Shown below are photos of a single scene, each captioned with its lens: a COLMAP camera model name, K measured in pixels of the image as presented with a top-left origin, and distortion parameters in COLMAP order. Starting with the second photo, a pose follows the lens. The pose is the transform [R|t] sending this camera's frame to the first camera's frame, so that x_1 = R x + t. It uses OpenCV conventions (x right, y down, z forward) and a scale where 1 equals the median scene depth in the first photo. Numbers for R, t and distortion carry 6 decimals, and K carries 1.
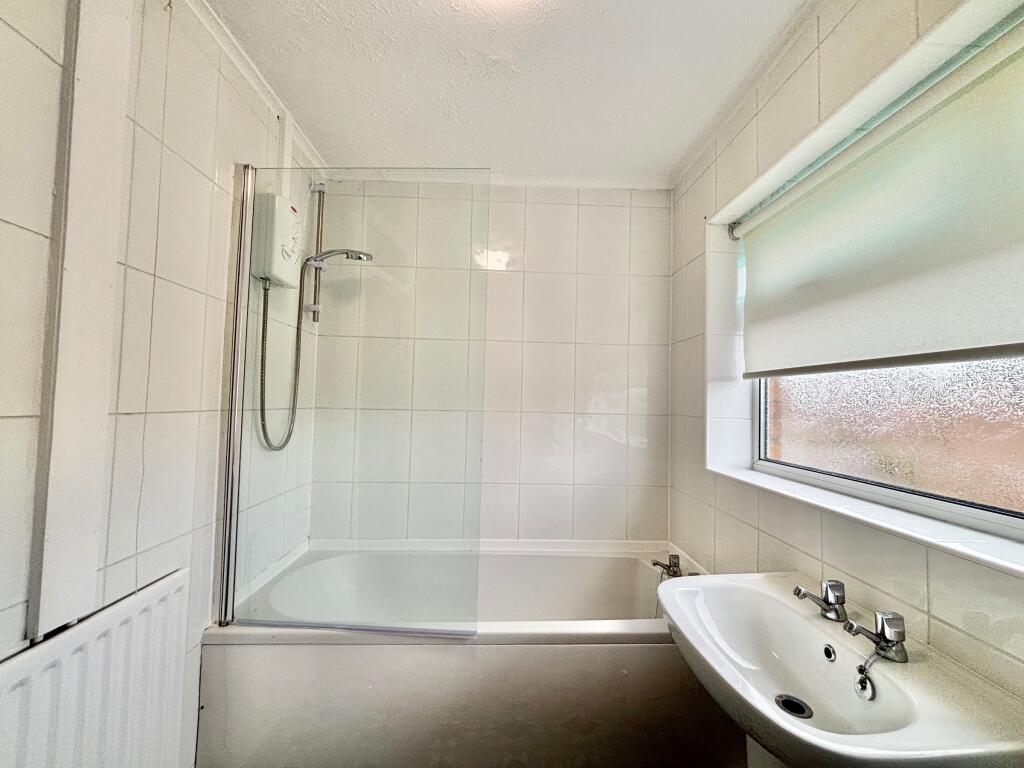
lens RADIAL K [[412.4, 0, 515.6], [0, 412.4, 383.4], [0, 0, 1]] dist [0.002215, 0.000445]
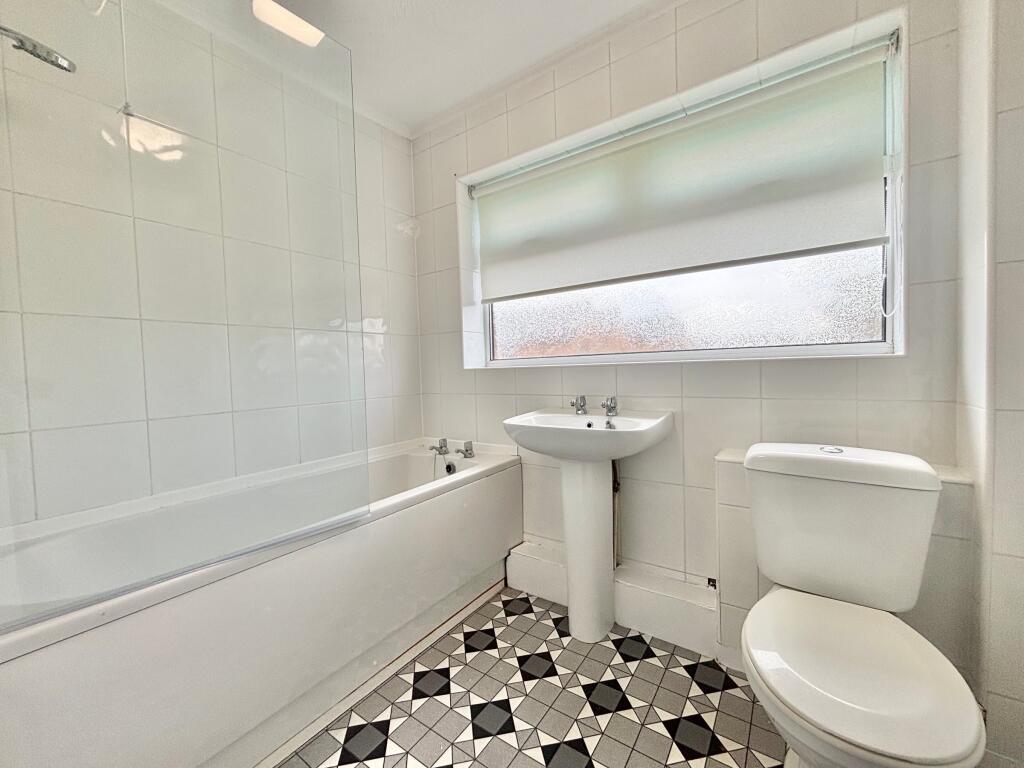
lens RADIAL K [[412.4, 0, 515.6], [0, 412.4, 383.4], [0, 0, 1]] dist [0.002215, 0.000445]
pose [[0.606981, -0.078527, 0.790827, -0.503088], [0.014993, 0.996061, 0.087399, 0.136847], [-0.794575, -0.041193, 0.605767, 0.045809]]
